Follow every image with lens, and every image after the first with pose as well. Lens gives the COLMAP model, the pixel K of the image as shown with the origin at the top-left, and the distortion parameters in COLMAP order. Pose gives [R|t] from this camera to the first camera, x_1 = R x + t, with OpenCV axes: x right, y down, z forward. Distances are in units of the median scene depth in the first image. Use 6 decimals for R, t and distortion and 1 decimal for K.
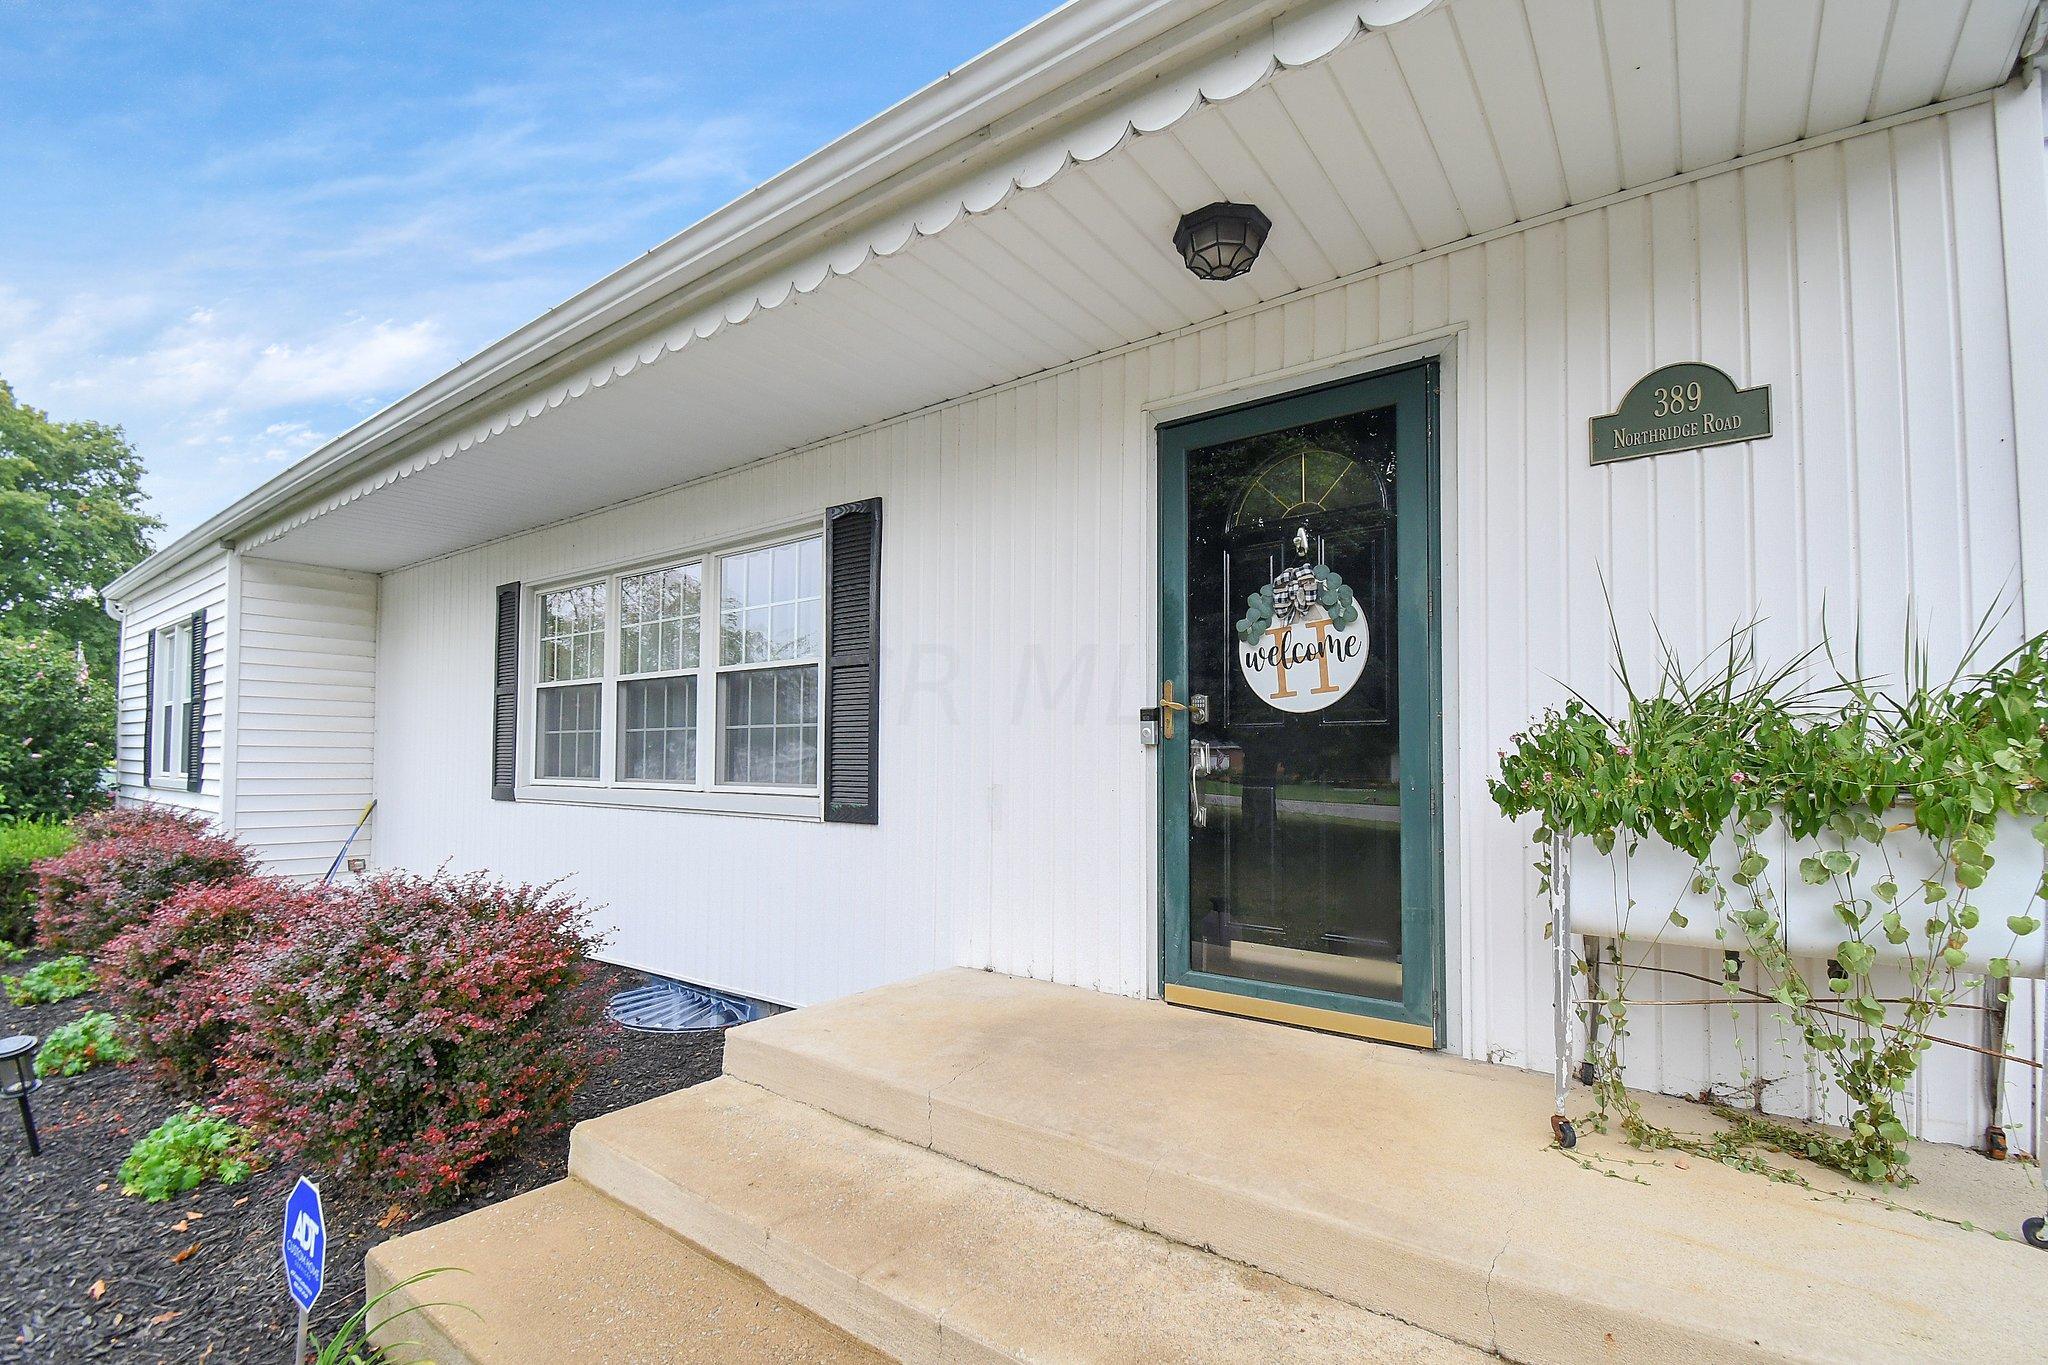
lens RADIAL K [[918.0, 0, 1029.6], [0, 918.0, 751.7], [0, 0, 1]] dist [-0.000397, -0.000158]
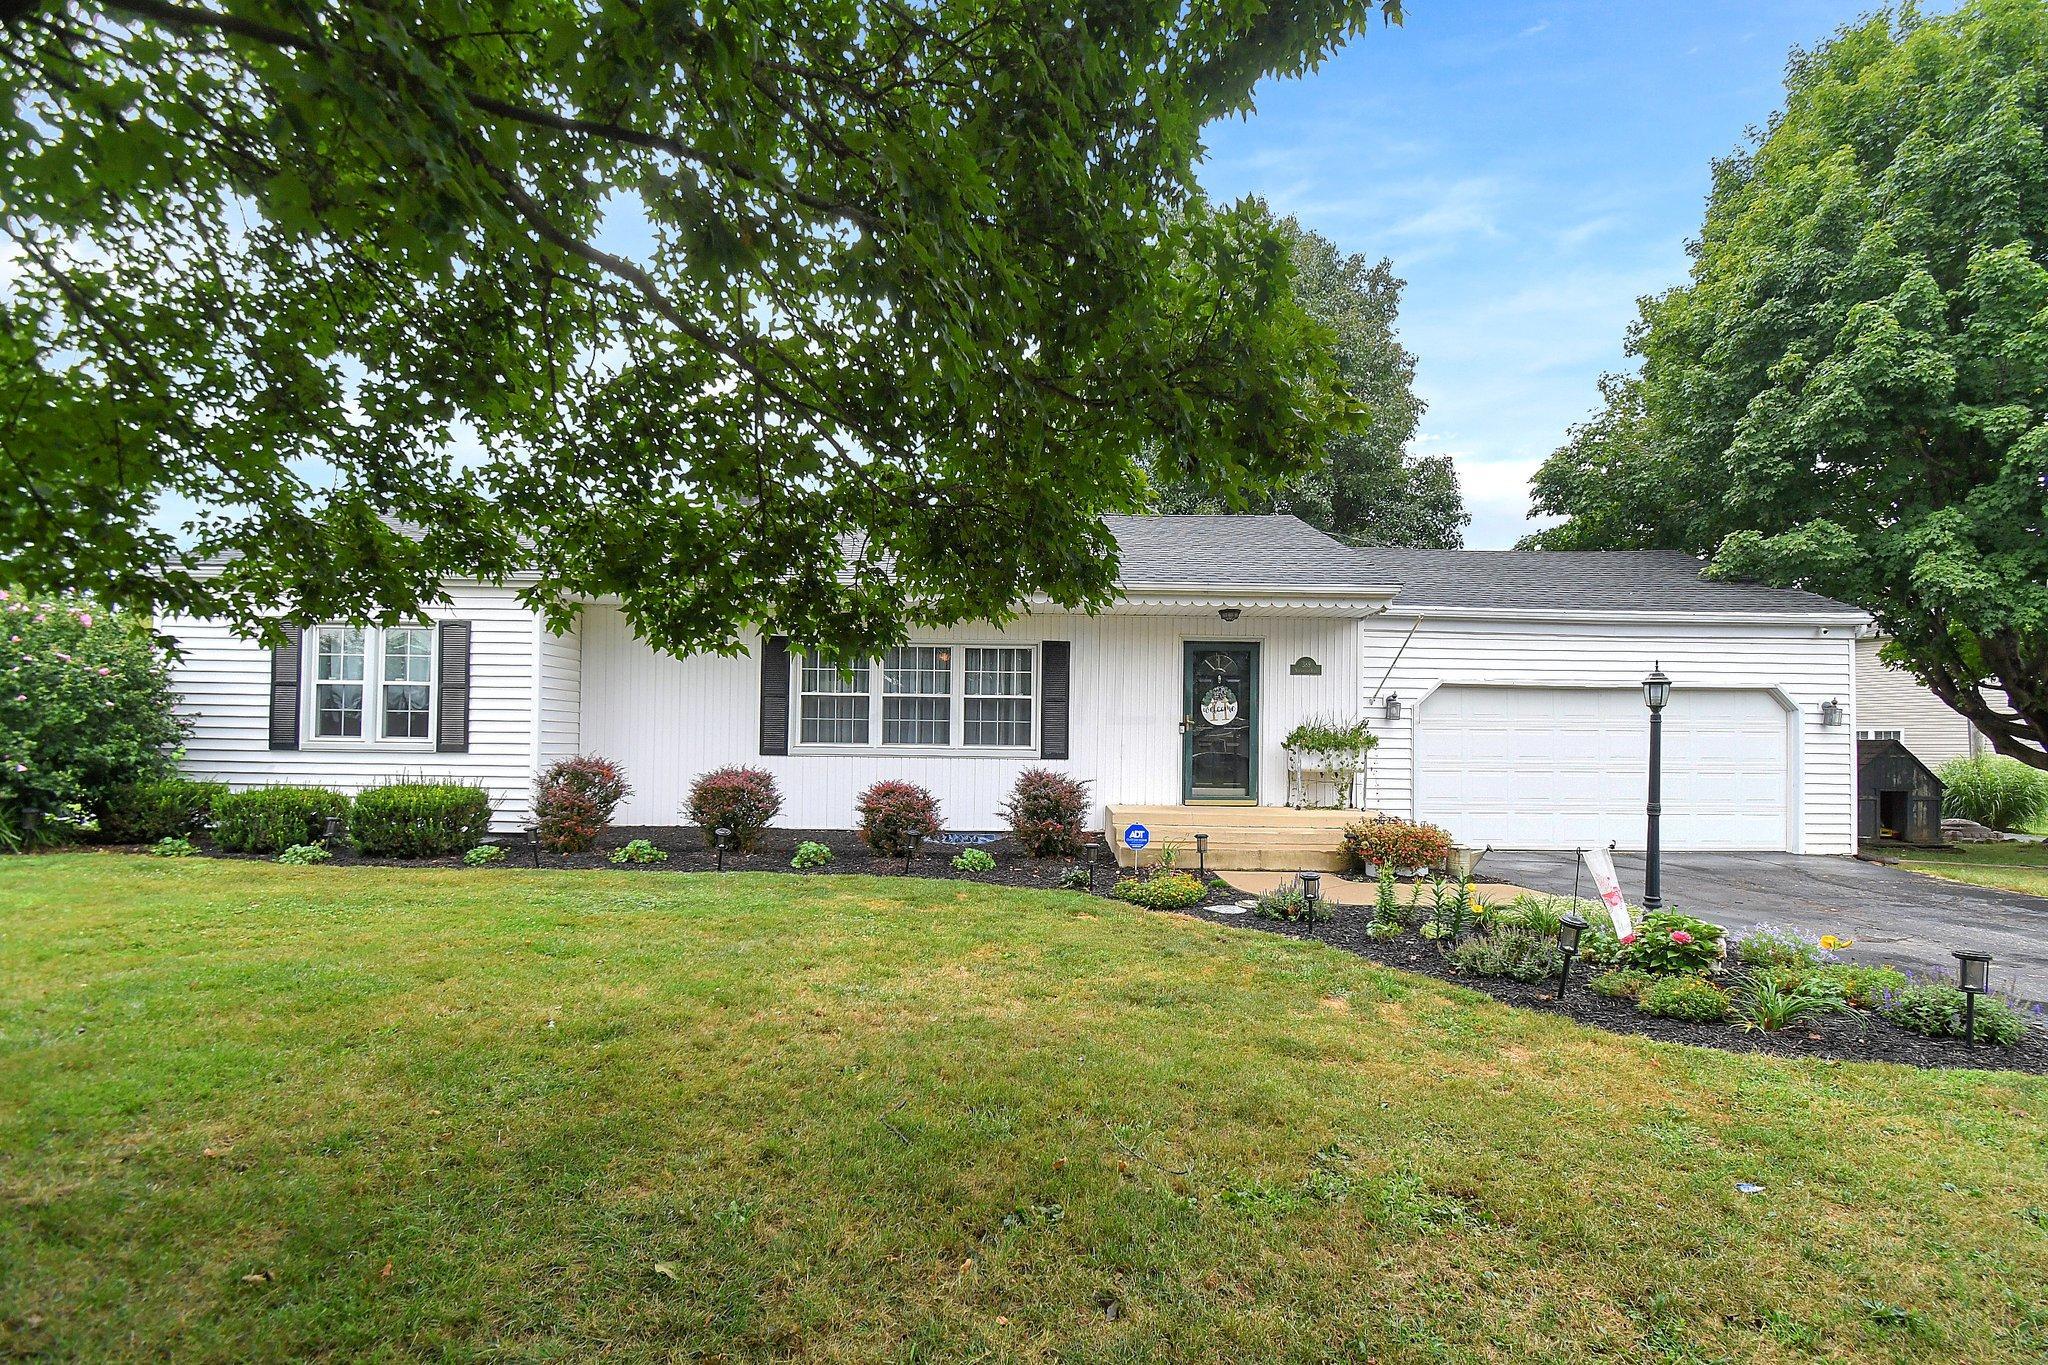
lens RADIAL K [[896.3, 0, 1026.0], [0, 896.3, 727.2], [0, 0, 1]] dist [0.002191, 0.000174]
pose [[0.794887, 0.021139, 0.606389, -2.466627], [-0.015438, 0.999774, -0.014617, 0.030751], [-0.606561, 0.002257, 0.795034, -1.384936]]
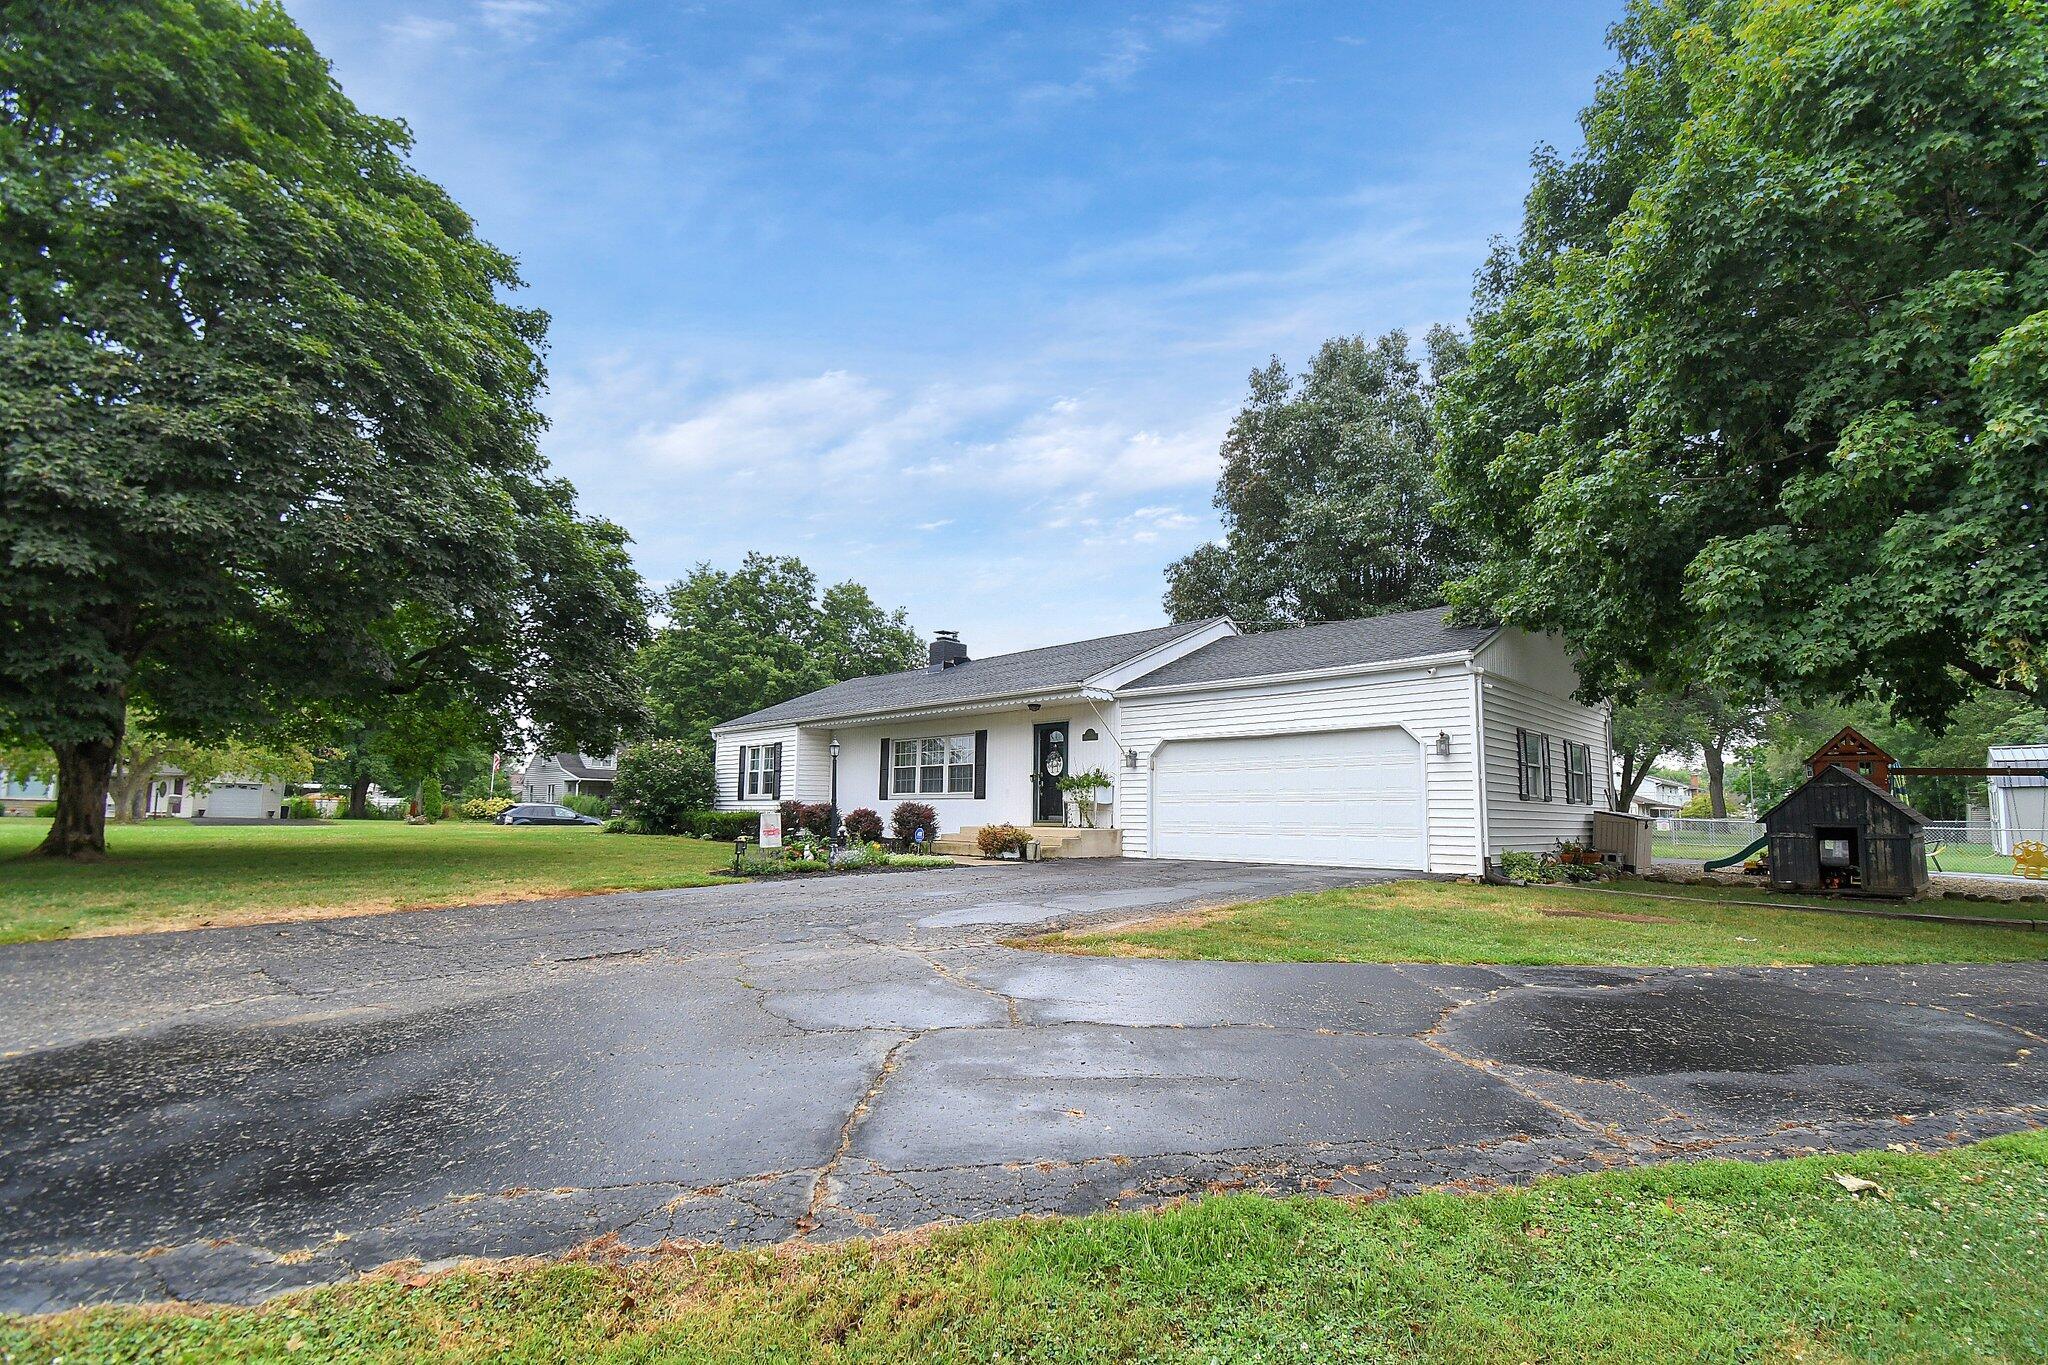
lens RADIAL K [[896.3, 0, 1026.0], [0, 896.3, 727.2], [0, 0, 1]] dist [0.002191, 0.000174]
pose [[0.988664, -0.008141, -0.149926, 0.941108], [-0.005329, 0.995997, -0.089228, 0.154466], [0.150052, 0.089015, 0.984663, -4.534427]]
